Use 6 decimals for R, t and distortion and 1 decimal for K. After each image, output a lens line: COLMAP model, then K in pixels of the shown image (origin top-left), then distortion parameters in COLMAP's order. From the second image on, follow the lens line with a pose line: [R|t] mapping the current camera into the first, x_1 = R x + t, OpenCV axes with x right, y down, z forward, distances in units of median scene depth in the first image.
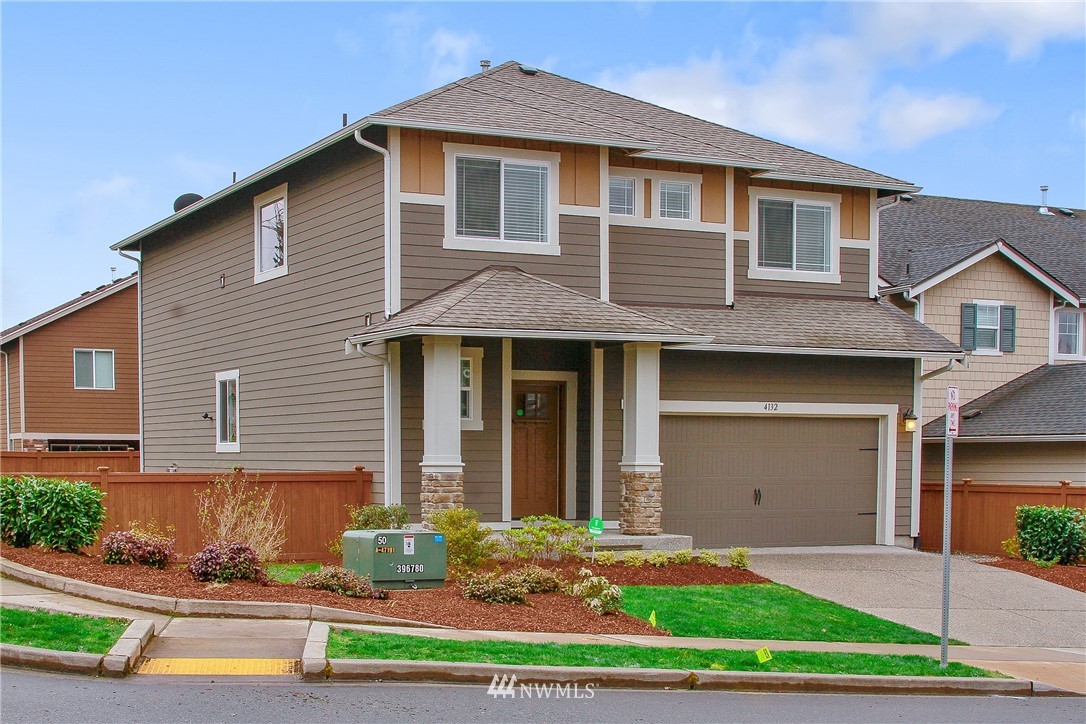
lens RADIAL K [[1748.6, 0, 543.2], [0, 1748.6, 439.7], [0, 0, 1]] dist [-0.189114, 0.008706]
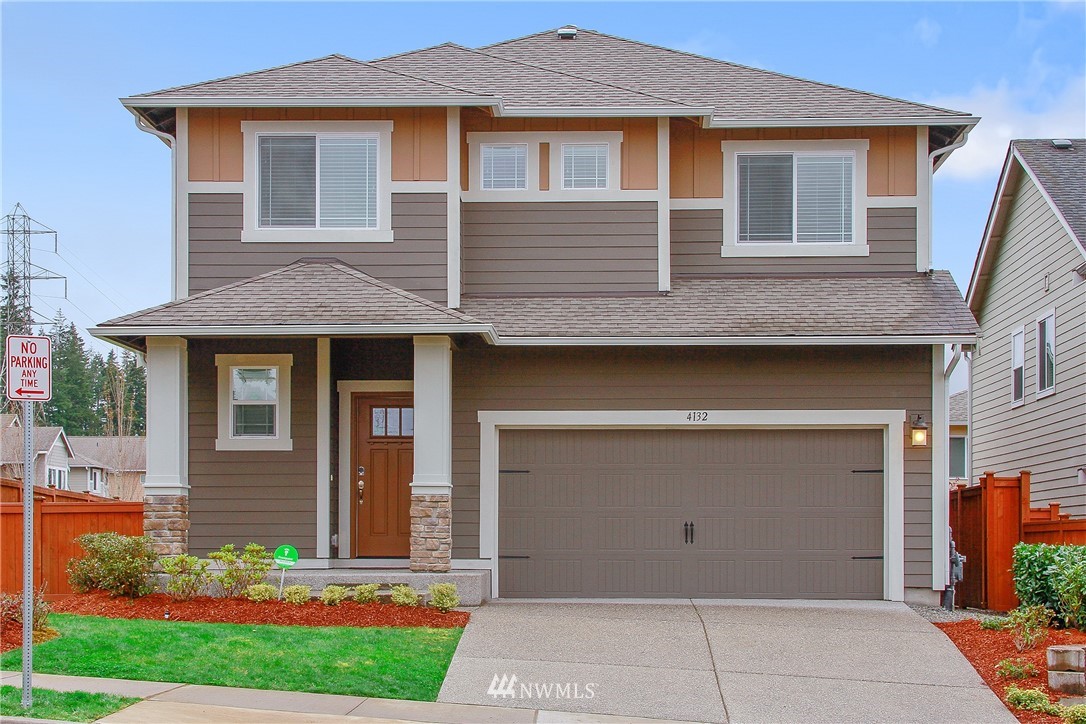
lens RADIAL K [[1974.0, 0, 543.0], [0, 1974.0, 362.0], [0, 0, 1]] dist [0.082938, 0.065460]
pose [[0.878990, -0.048025, -0.474415, 0.489541], [0.005899, 0.995934, -0.089888, 0.035874], [0.476804, 0.076212, 0.875700, 0.191495]]
